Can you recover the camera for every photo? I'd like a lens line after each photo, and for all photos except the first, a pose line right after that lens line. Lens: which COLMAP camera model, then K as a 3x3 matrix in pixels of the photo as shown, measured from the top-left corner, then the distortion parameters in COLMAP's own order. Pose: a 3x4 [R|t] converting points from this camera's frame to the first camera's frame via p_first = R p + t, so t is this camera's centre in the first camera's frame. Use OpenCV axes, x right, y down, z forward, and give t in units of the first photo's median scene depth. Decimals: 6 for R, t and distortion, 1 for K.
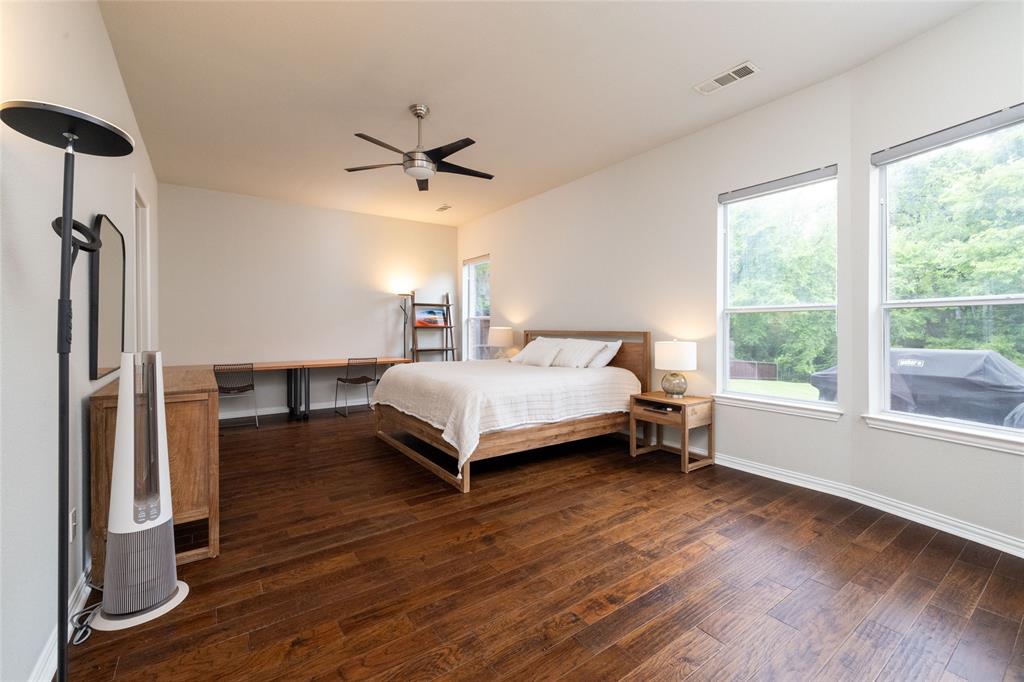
lens RADIAL K [[439.0, 0, 506.2], [0, 439.0, 331.8], [0, 0, 1]] dist [0.000917, 0.000925]
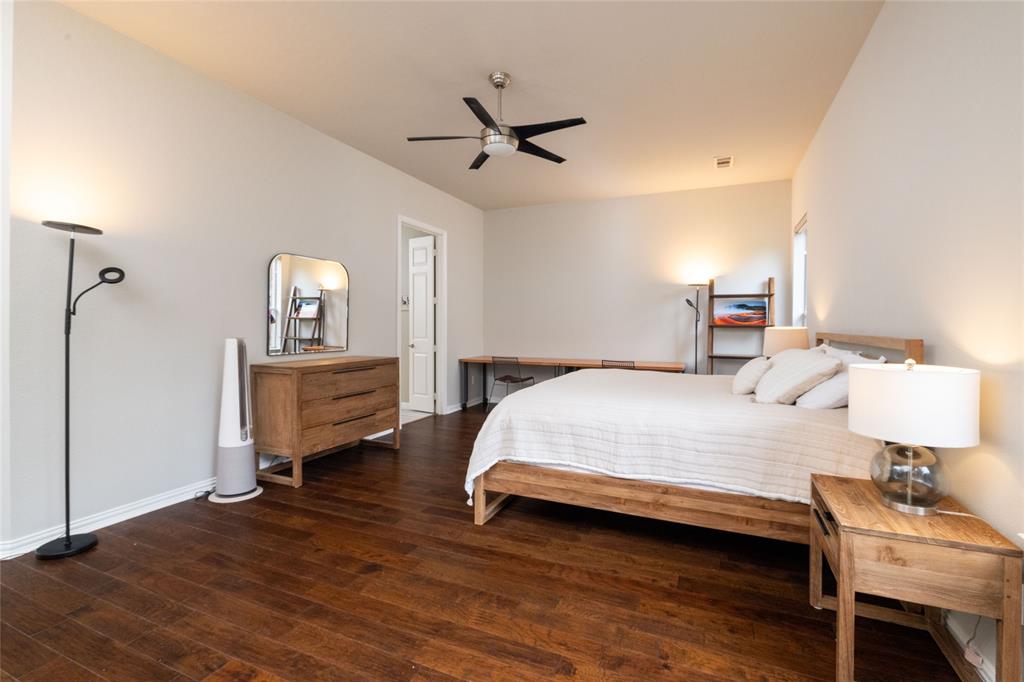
lens RADIAL K [[473.9, 0, 506.2], [0, 473.9, 332.3], [0, 0, 1]] dist [-0.004657, 0.000382]
pose [[0.497729, 0.017195, -0.867162, 0.653557], [-0.015310, 0.999822, 0.011038, -0.007283], [0.867197, 0.007782, 0.497904, 0.553622]]
